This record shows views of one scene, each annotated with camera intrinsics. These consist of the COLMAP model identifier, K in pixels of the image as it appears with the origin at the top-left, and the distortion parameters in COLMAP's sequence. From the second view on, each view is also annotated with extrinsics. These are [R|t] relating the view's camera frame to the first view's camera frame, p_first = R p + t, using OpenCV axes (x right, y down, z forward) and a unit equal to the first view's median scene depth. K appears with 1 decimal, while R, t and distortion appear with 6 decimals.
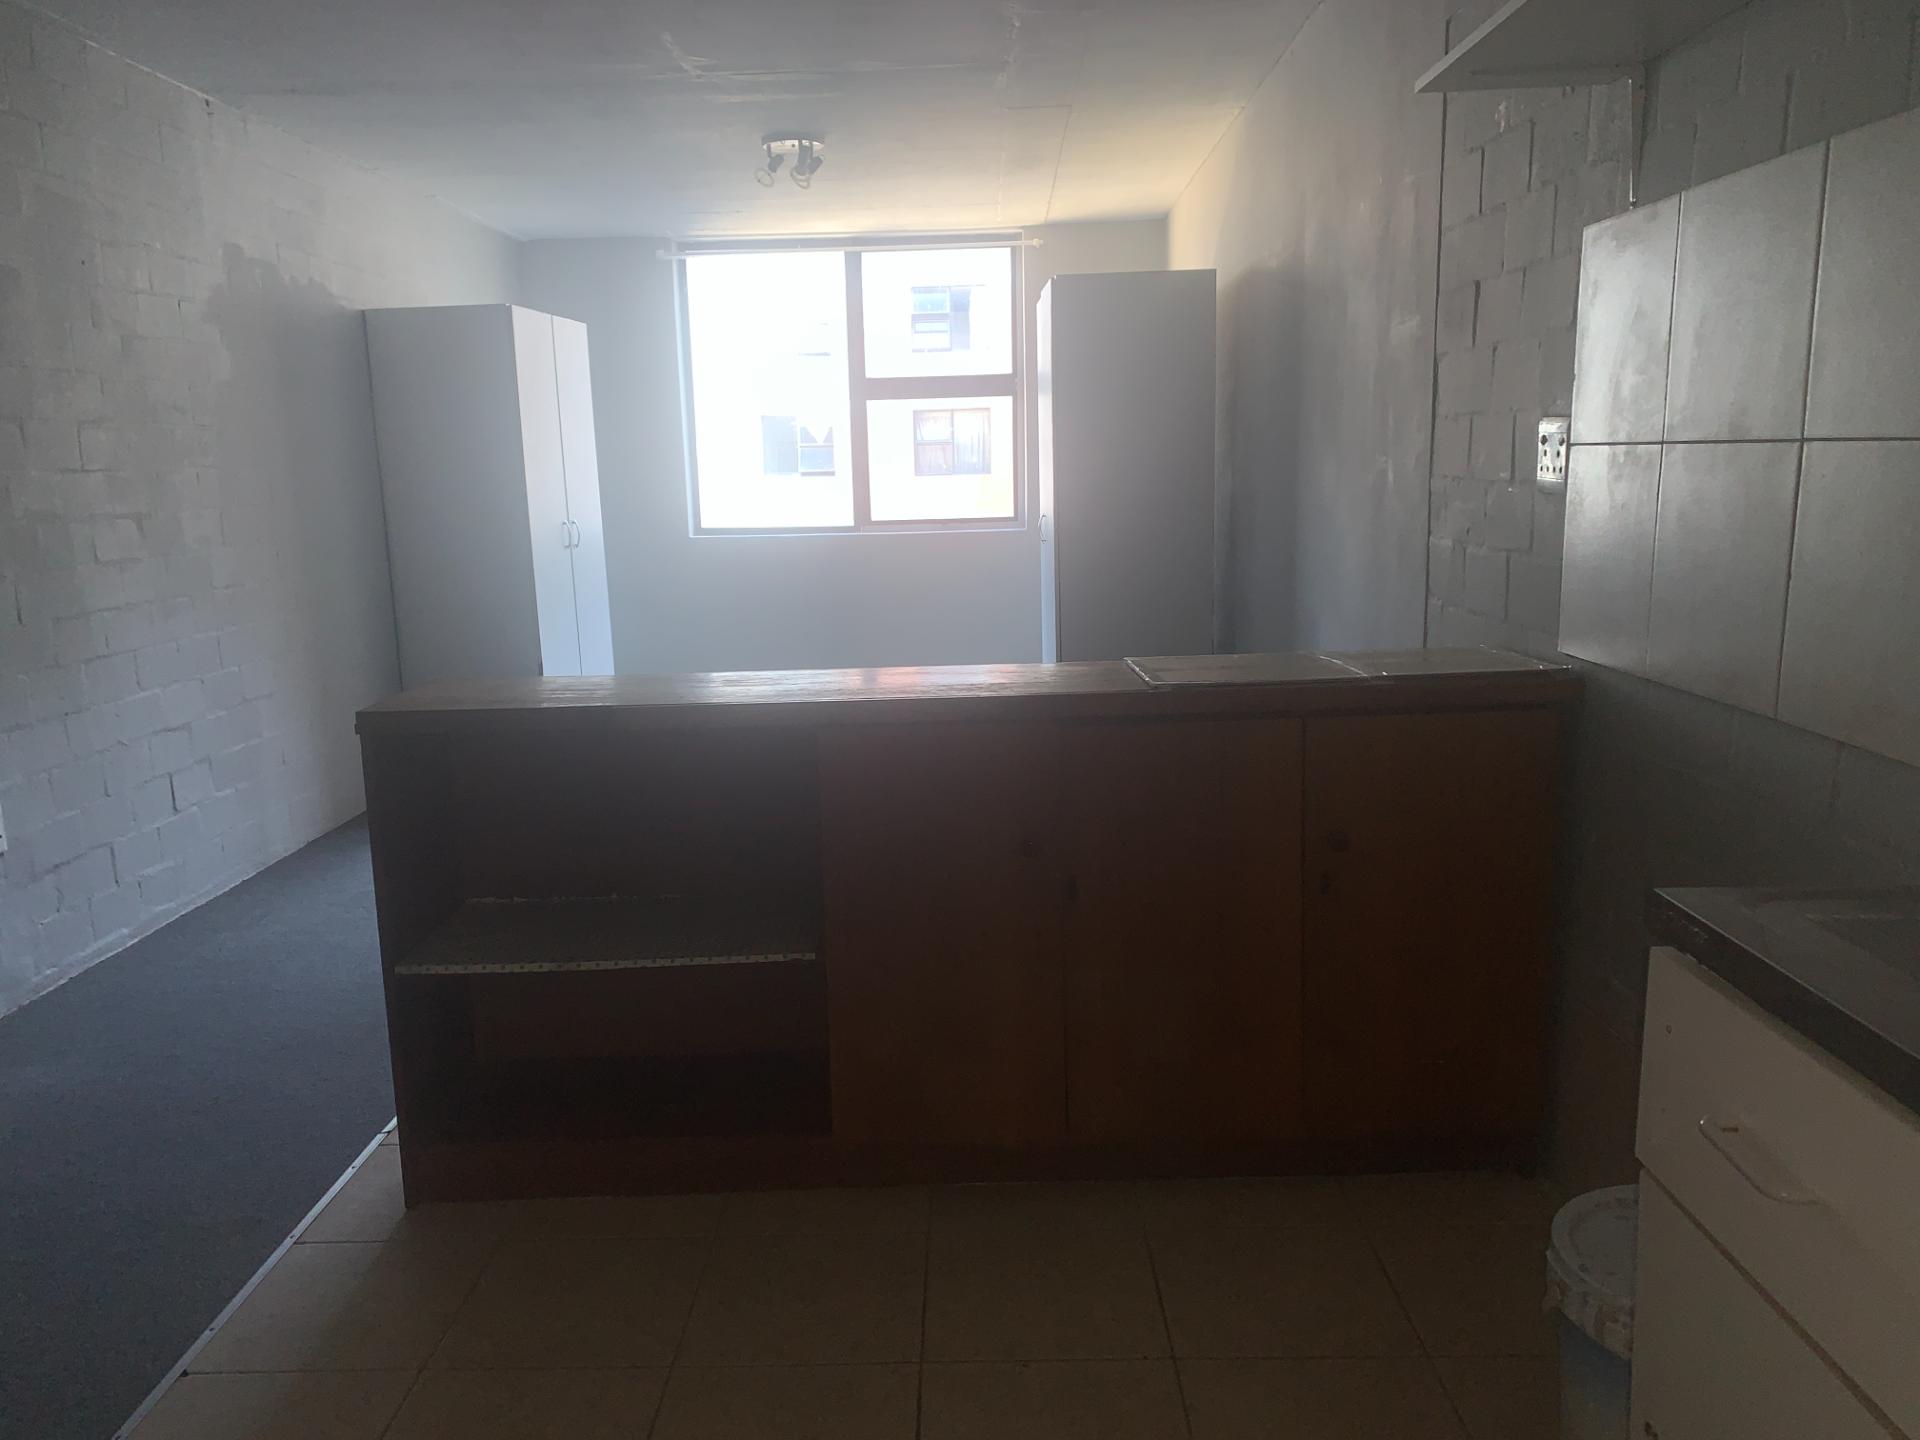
lens RADIAL K [[1473.1, 0, 965.5], [0, 1473.1, 727.1], [0, 0, 1]] dist [0.033433, -0.063731]
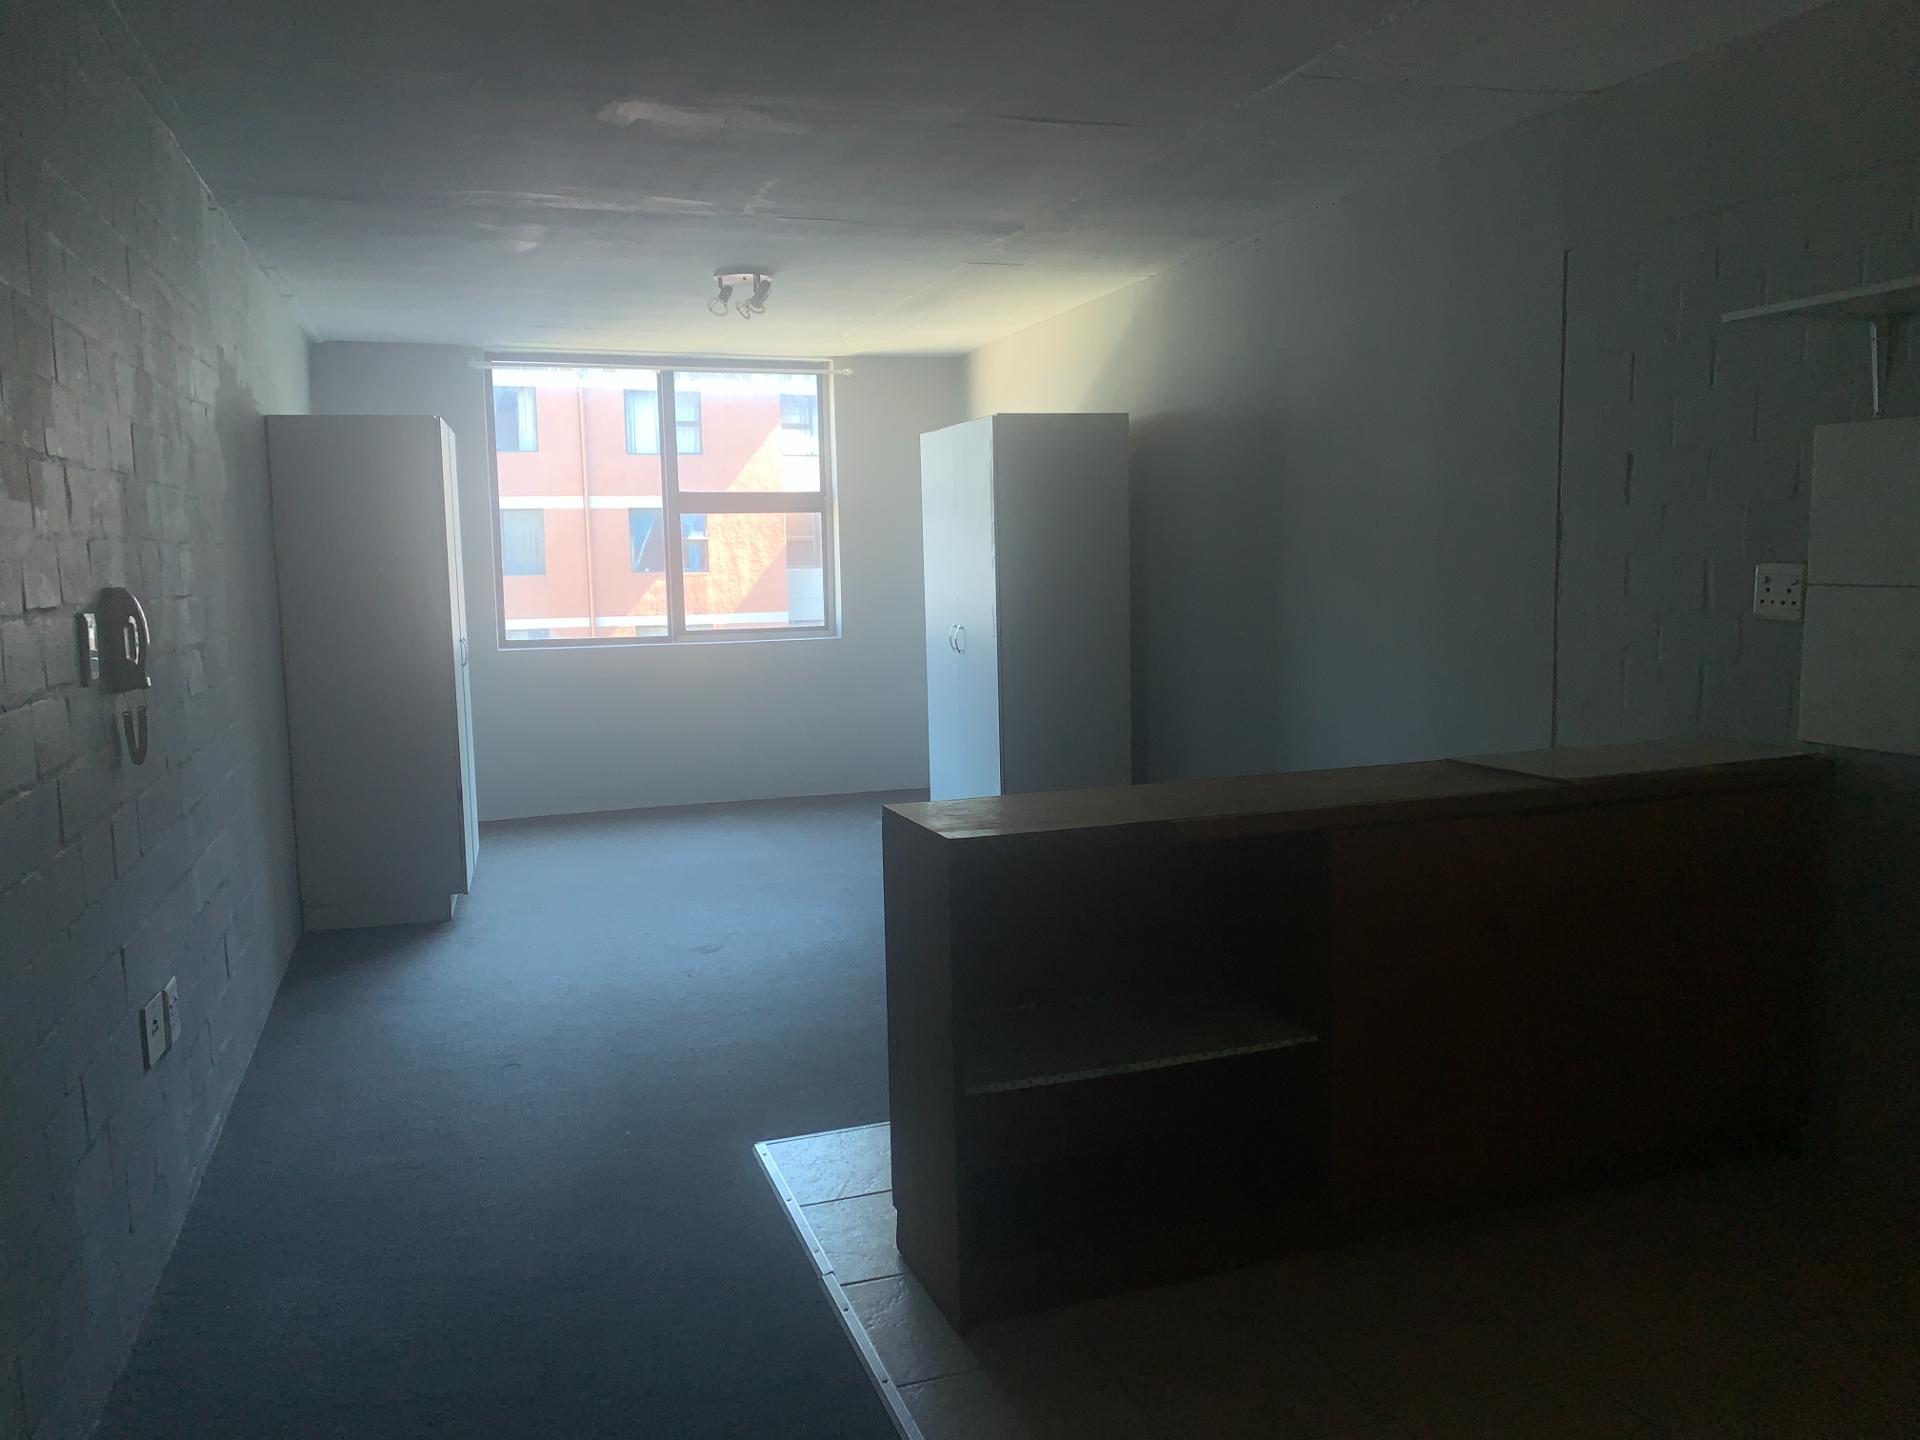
lens RADIAL K [[1430.1, 0, 963.6], [0, 1430.1, 724.5], [0, 0, 1]] dist [0.010058, 0.003254]
pose [[0.936530, -0.035276, 0.348808, -0.243164], [0.057663, 0.996874, -0.054005, -0.012339], [-0.345813, 0.070691, 0.935637, 0.018321]]
